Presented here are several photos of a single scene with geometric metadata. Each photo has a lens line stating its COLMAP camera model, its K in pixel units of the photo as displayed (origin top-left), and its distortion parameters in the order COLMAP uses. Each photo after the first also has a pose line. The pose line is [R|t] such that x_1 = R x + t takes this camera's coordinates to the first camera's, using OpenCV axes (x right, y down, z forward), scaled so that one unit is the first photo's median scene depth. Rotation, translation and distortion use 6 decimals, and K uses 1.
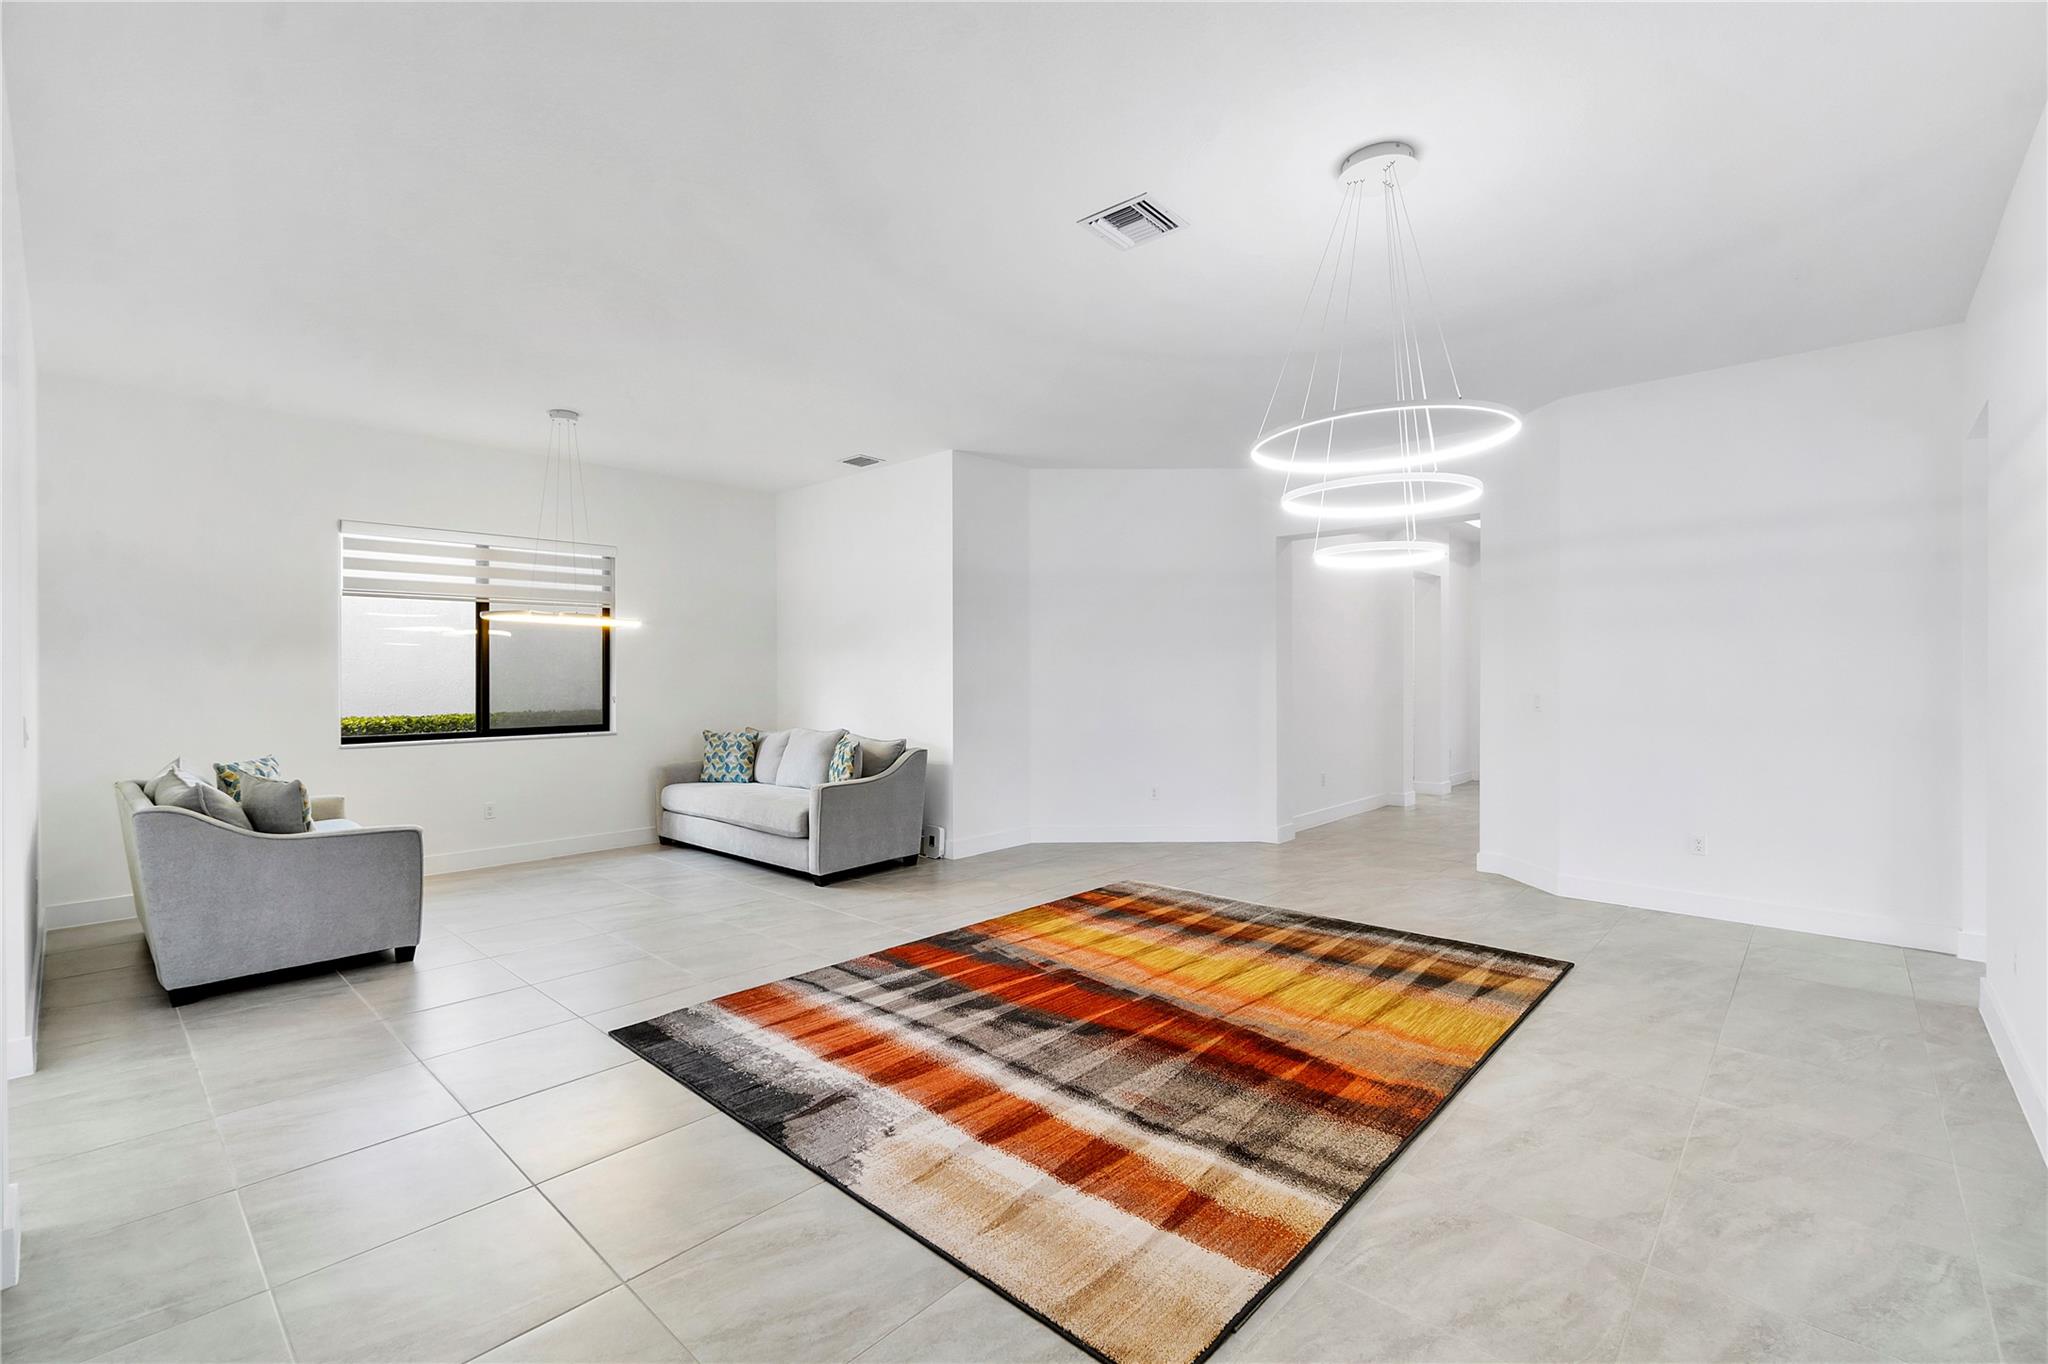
lens RADIAL K [[889.5, 0, 994.1], [0, 889.5, 684.4], [0, 0, 1]] dist [-0.020619, 0.000112]
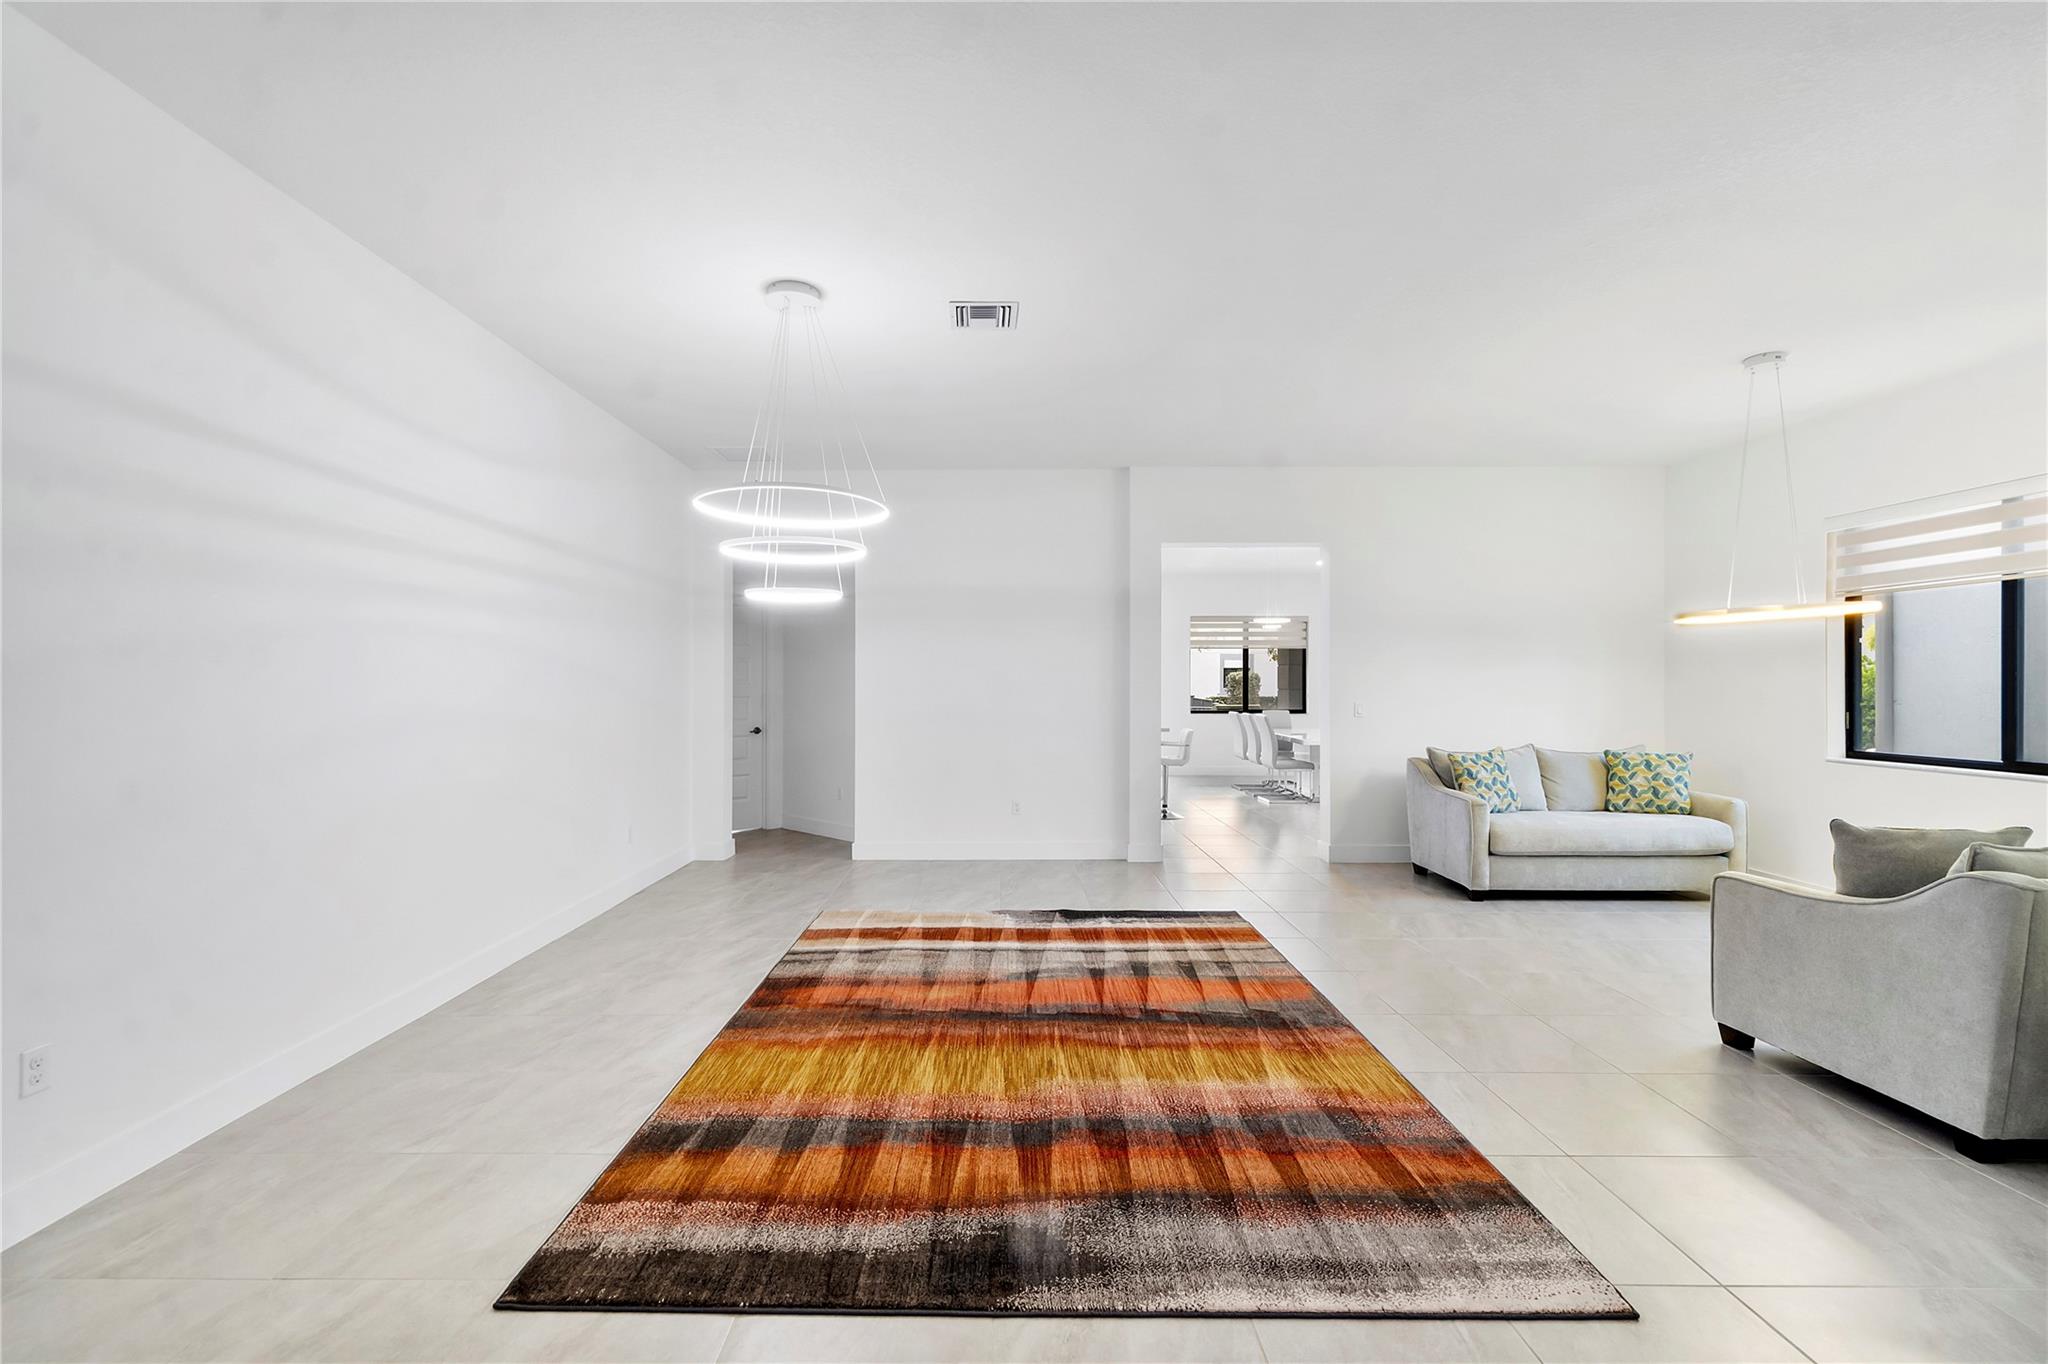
lens RADIAL K [[889.5, 0, 994.1], [0, 889.5, 684.4], [0, 0, 1]] dist [-0.020619, 0.000112]
pose [[-0.731346, 0.005477, -0.681984, 0.843334], [-0.003251, 0.999928, 0.011516, -0.023713], [0.681998, 0.010639, -0.731276, 1.642849]]
